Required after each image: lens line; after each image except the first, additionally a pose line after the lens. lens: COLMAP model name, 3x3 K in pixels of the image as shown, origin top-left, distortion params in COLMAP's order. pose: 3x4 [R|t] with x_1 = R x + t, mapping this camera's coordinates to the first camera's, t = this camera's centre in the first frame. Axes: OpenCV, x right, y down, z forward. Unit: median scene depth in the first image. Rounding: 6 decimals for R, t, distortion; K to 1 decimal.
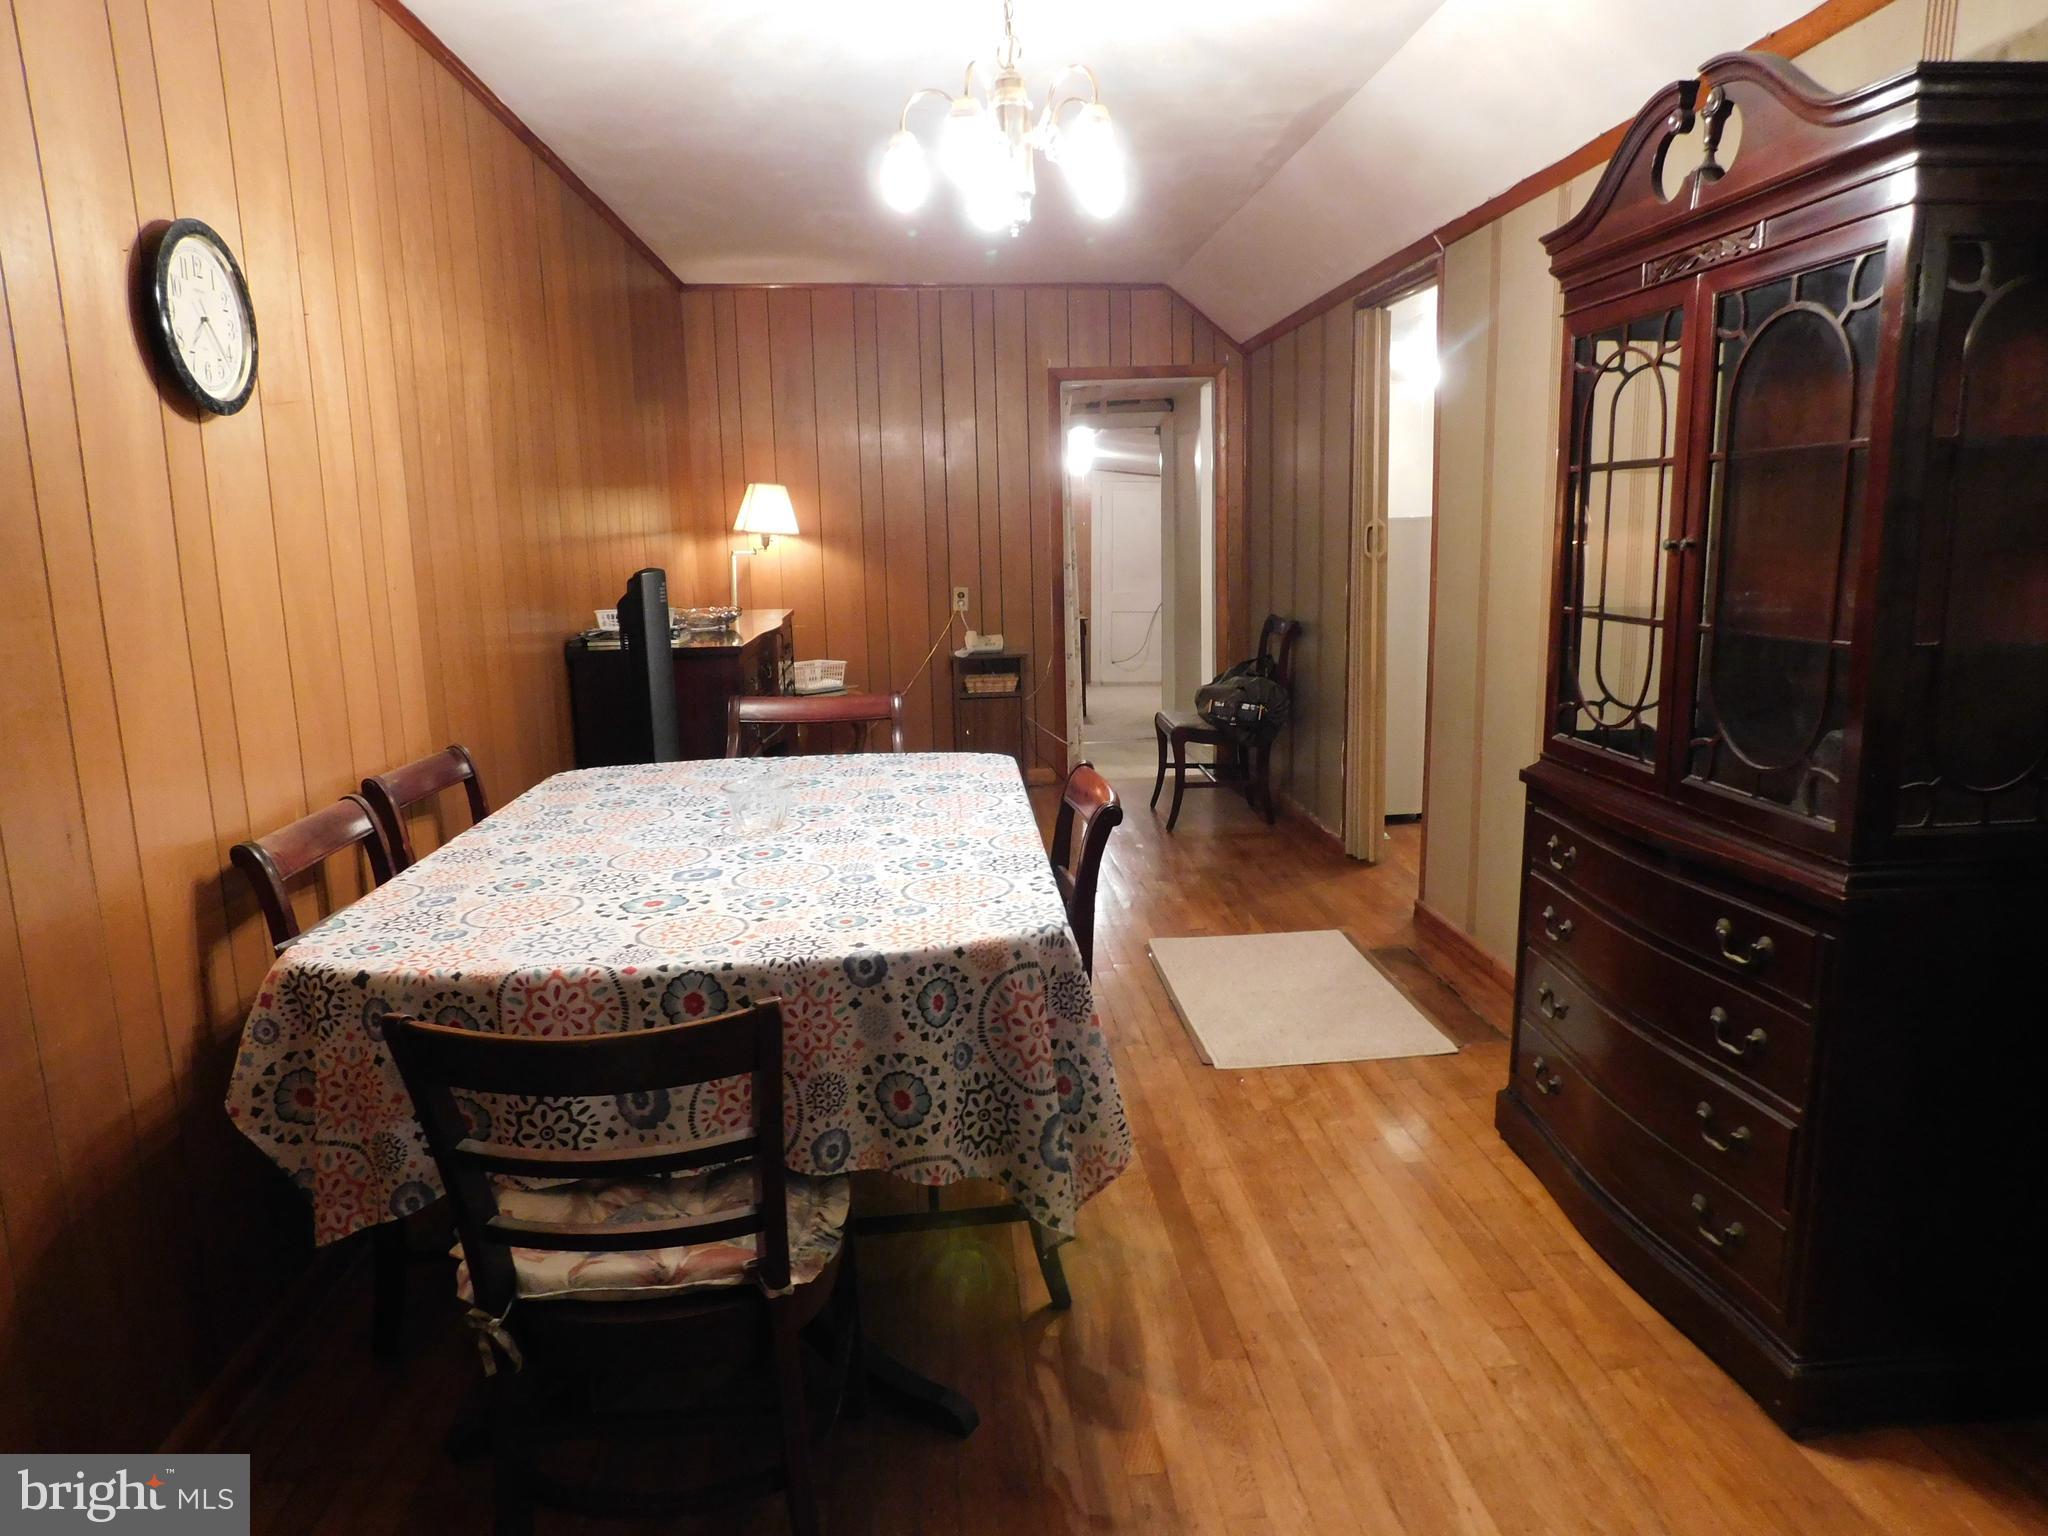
lens RADIAL K [[1358.9, 0, 1024.0], [0, 1358.9, 768.0], [0, 0, 1]] dist [-0.000045, 0.000063]
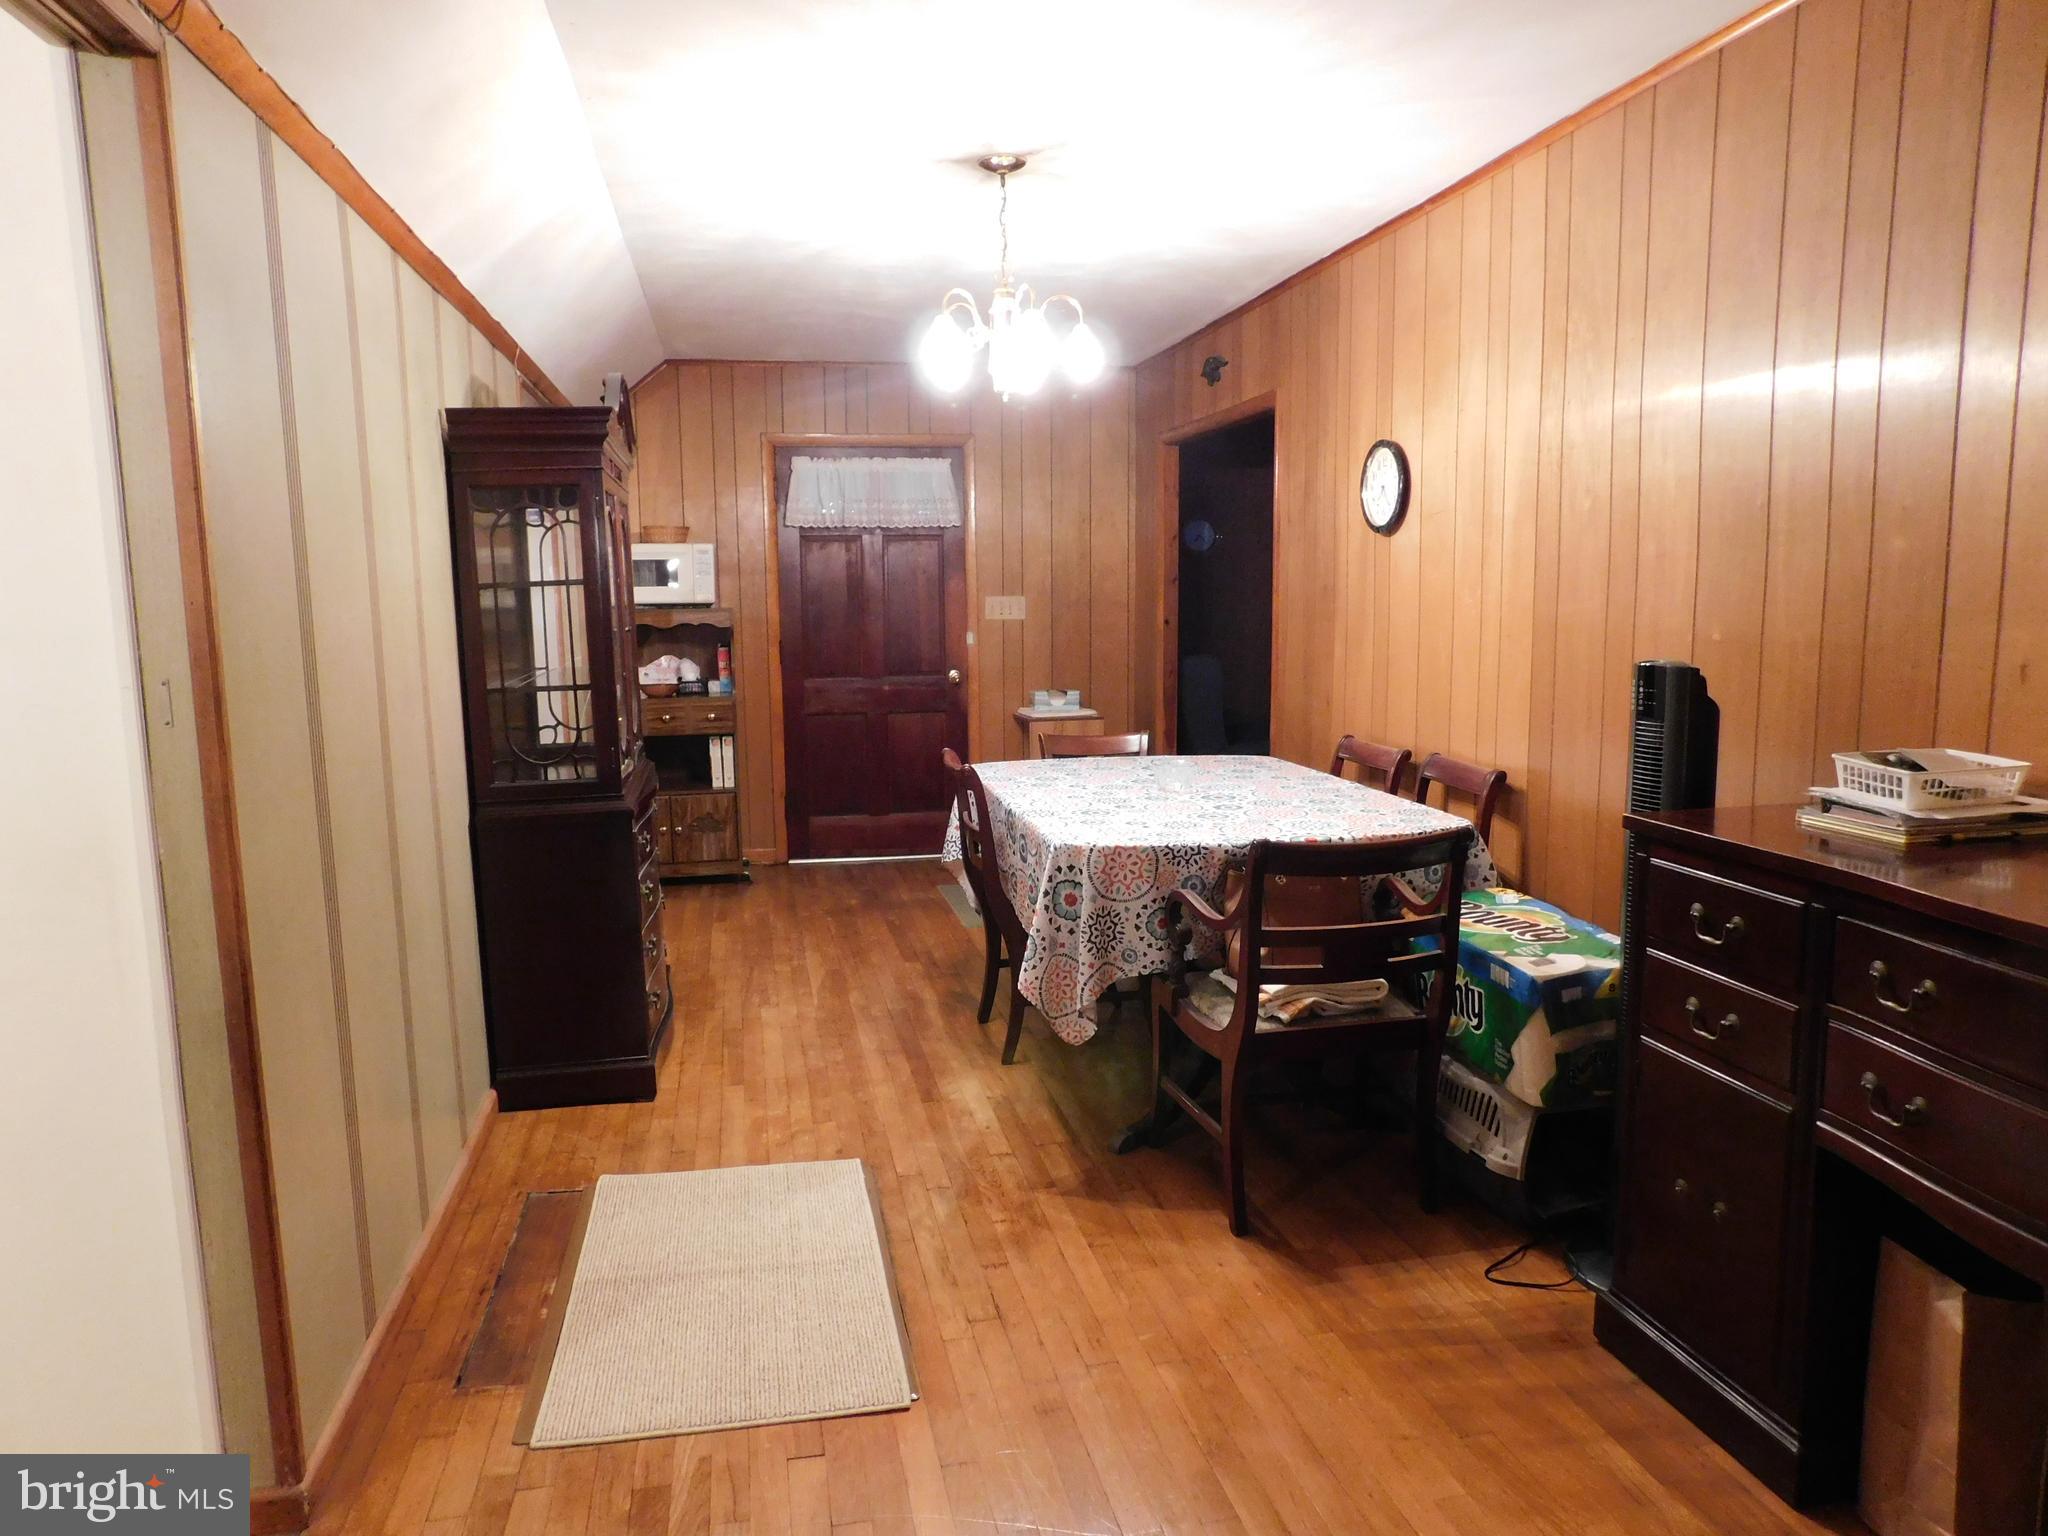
lens RADIAL K [[1358.9, 0, 1024.0], [0, 1358.9, 768.0], [0, 0, 1]] dist [-0.000045, 0.000063]
pose [[-0.990213, 0.053444, -0.128925, 0.159668], [0.011466, 0.951803, 0.306494, -0.414255], [0.139091, 0.302017, -0.943101, 2.194600]]
